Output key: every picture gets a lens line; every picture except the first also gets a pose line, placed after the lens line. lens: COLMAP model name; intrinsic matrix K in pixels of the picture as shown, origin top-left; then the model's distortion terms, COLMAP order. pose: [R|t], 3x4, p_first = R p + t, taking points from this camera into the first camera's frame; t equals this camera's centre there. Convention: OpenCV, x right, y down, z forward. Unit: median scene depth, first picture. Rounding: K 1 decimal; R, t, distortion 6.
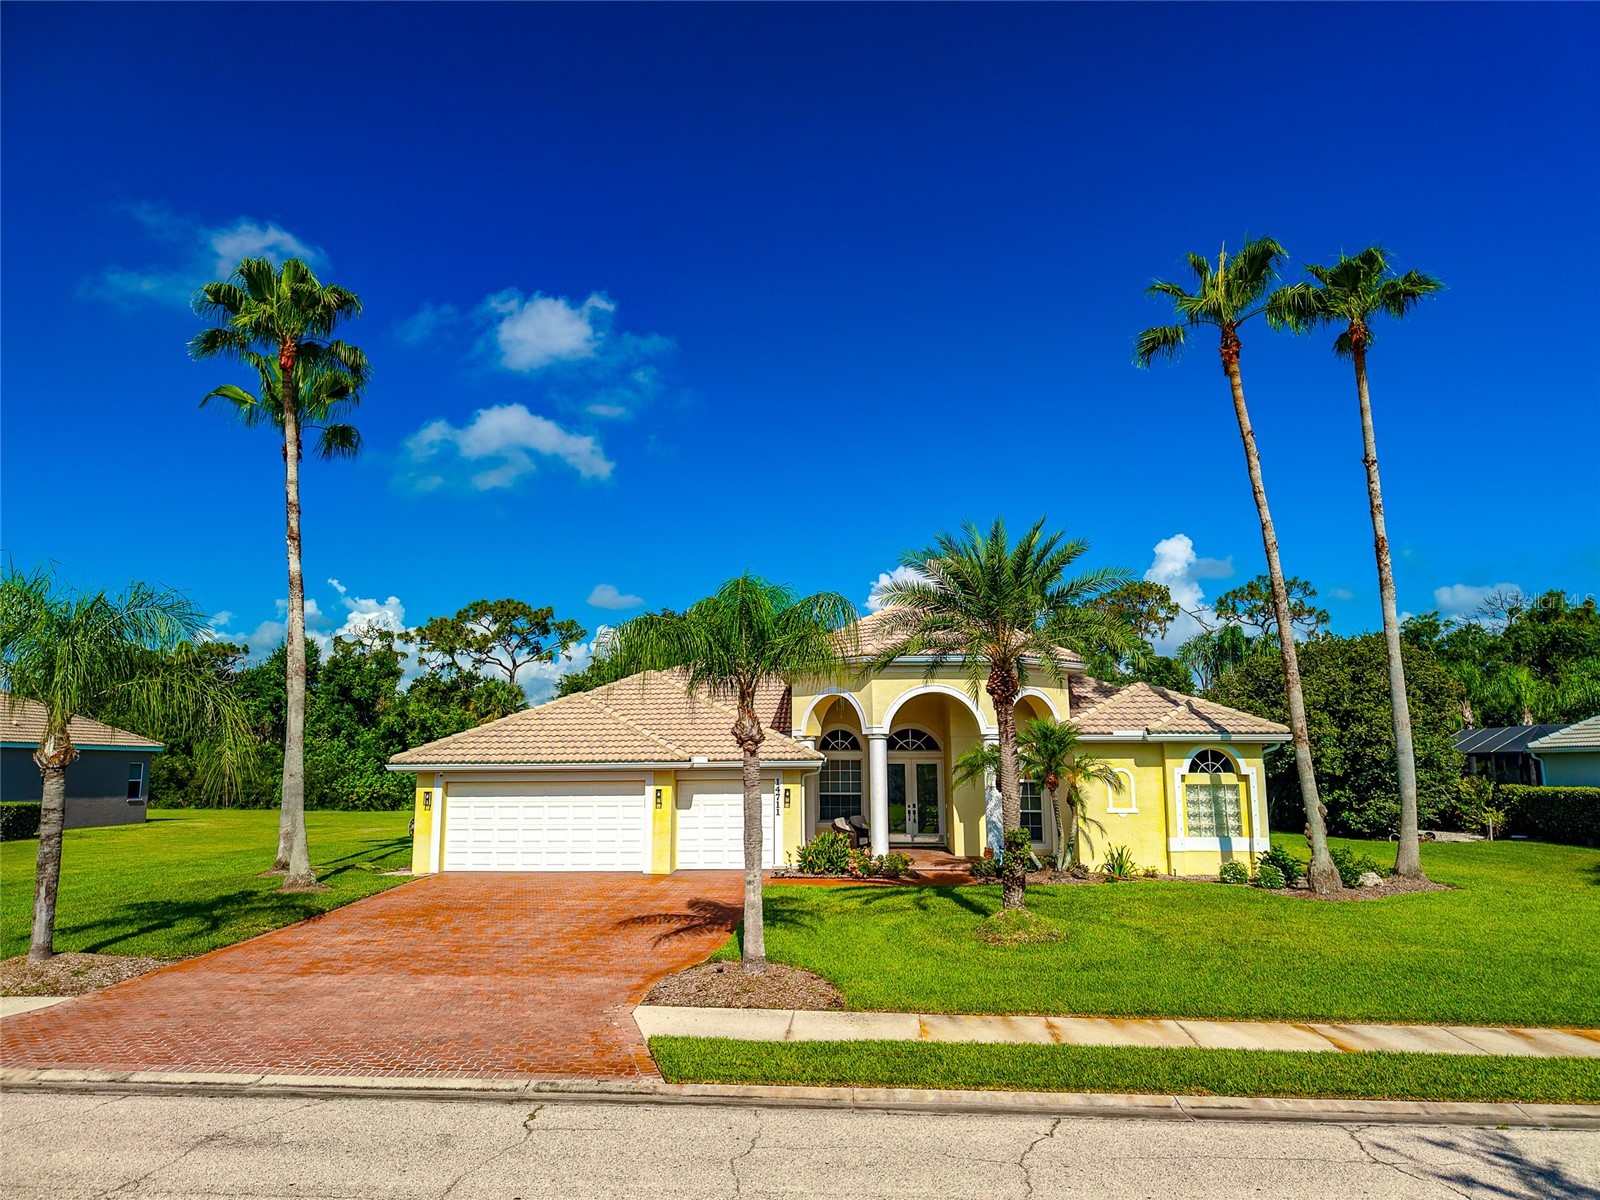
lens RADIAL K [[1075.8, 0, 812.1], [0, 1075.8, 602.0], [0, 0, 1]] dist [0.035742, -0.041964]
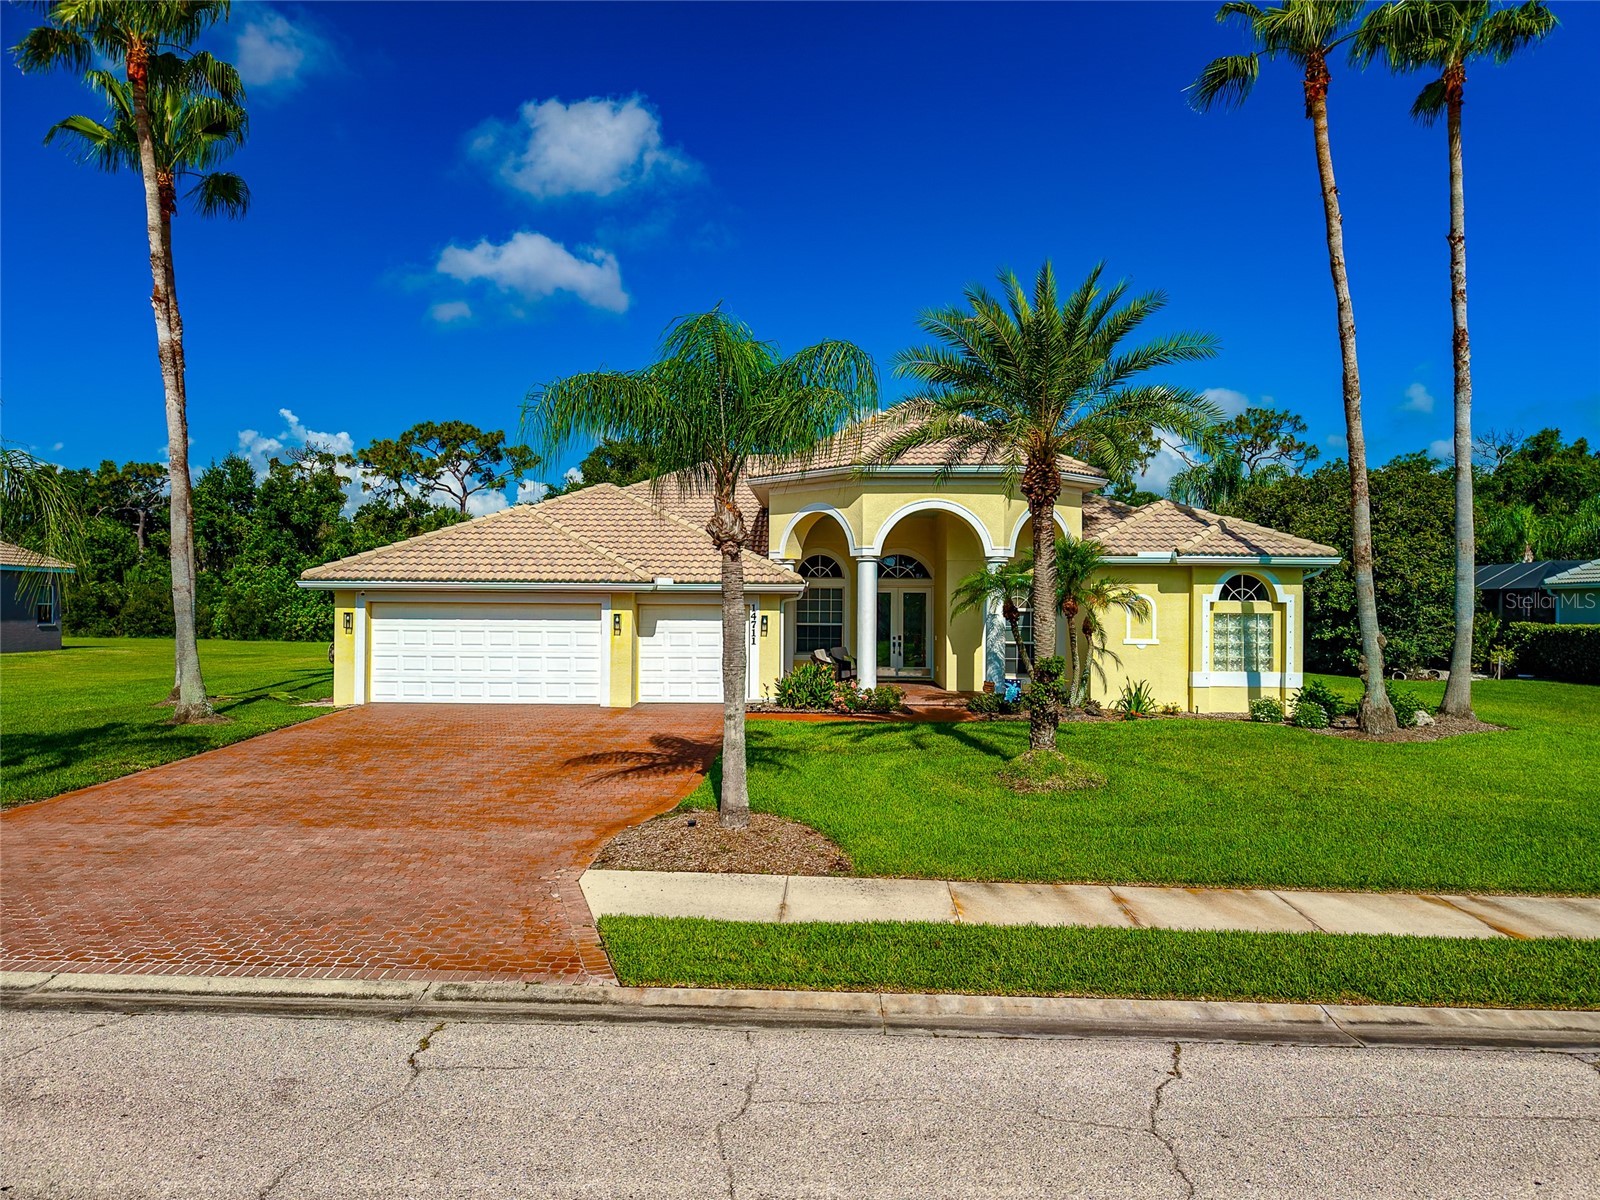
lens RADIAL K [[1075.8, 0, 811.9], [0, 1075.8, 604.3], [0, 0, 1]] dist [0.035742, -0.041964]
pose [[0.999353, 0.010375, 0.034438, -0.015534], [-0.015373, 0.988839, 0.148190, 0.036975], [-0.032516, -0.148624, 0.988359, 0.141654]]
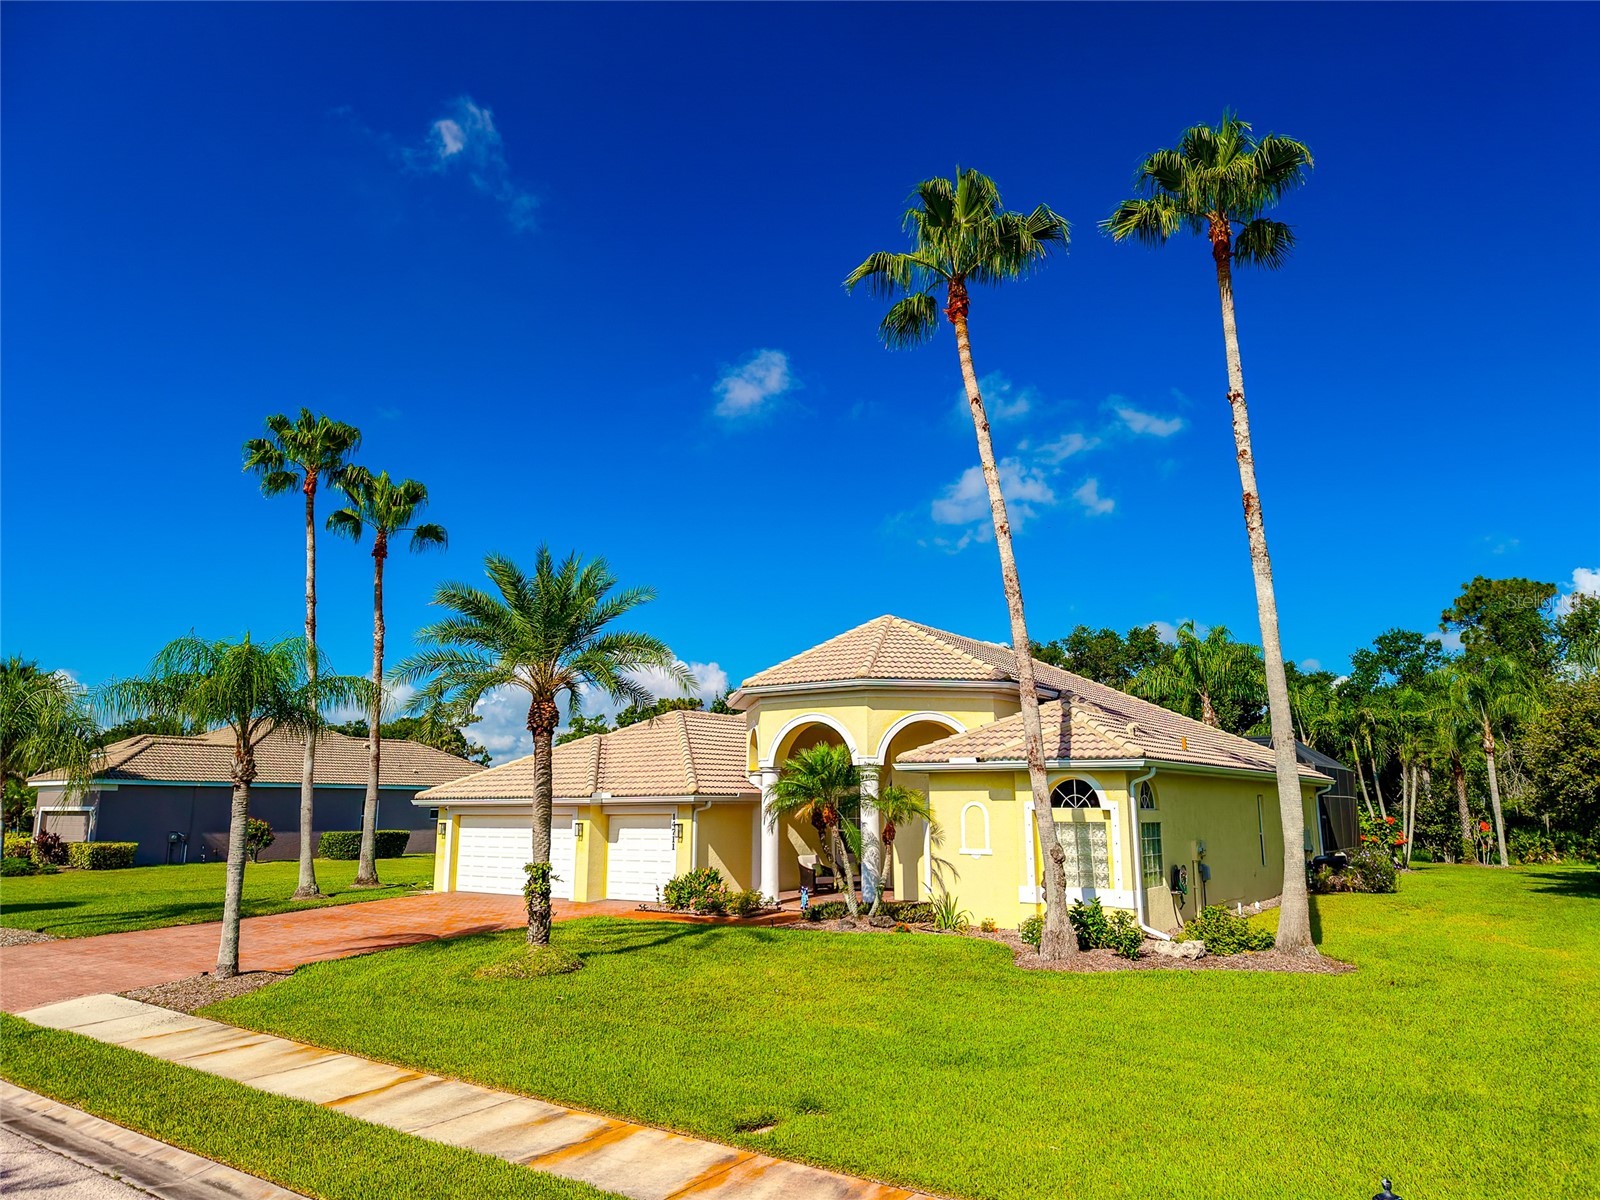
lens RADIAL K [[1075.8, 0, 802.7], [0, 1075.8, 595.7], [0, 0, 1]] dist [0.035742, -0.041964]
pose [[0.848355, -0.100643, -0.519773, 0.666551], [0.078460, 0.994824, -0.064566, 0.036493], [0.523581, 0.013993, 0.851861, 0.202218]]
